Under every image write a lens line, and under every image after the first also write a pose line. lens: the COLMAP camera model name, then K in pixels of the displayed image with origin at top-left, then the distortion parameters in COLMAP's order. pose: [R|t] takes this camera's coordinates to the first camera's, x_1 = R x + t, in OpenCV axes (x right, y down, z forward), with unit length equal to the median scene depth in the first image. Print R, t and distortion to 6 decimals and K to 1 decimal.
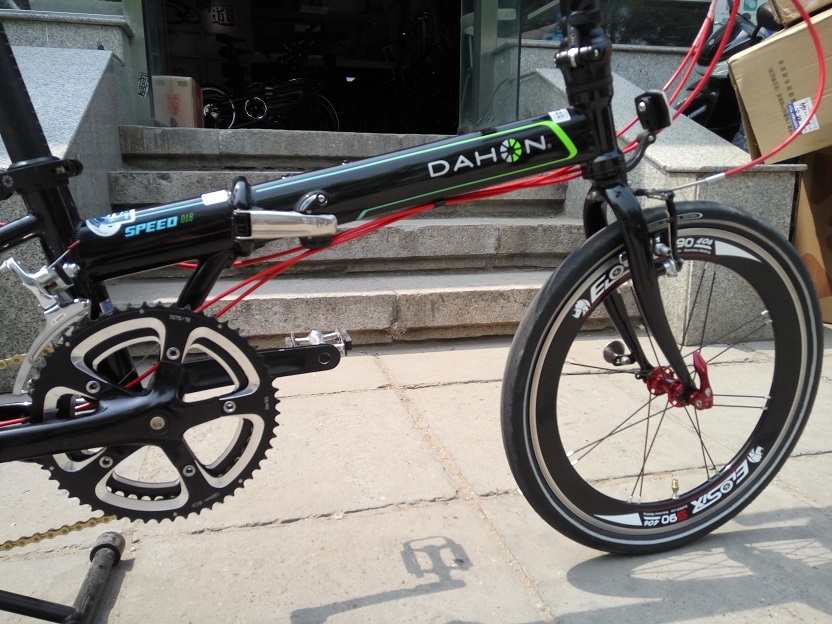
lens RADIAL K [[644.3, 0, 416.0], [0, 644.3, 312.0], [0, 0, 1]] dist [0.070047, -0.084875]
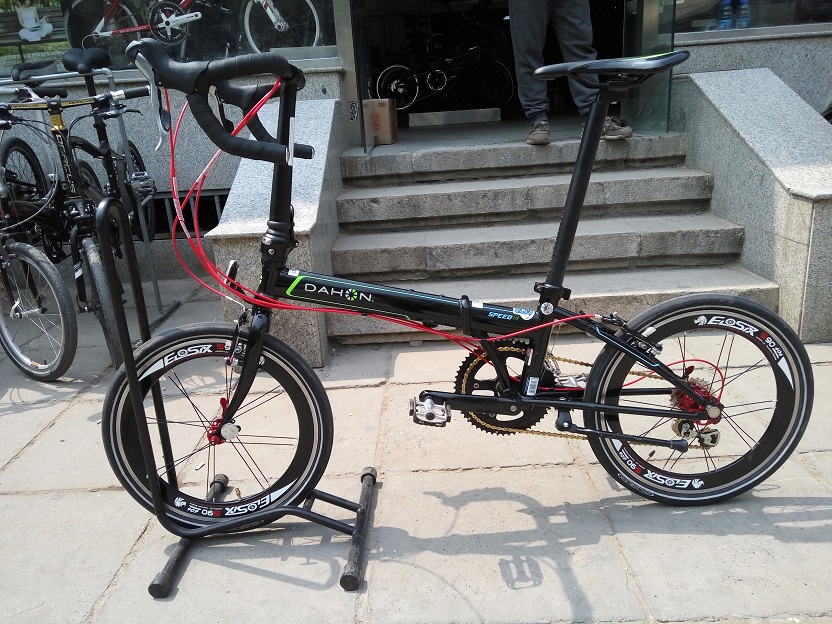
lens RADIAL K [[644.3, 0, 416.0], [0, 644.3, 312.0], [0, 0, 1]] dist [0.070047, -0.084875]
pose [[0.963644, 0.019171, -0.266502, 0.052108], [0.007799, 0.994979, 0.099775, -0.113297], [0.267076, -0.098226, 0.958656, -0.270293]]
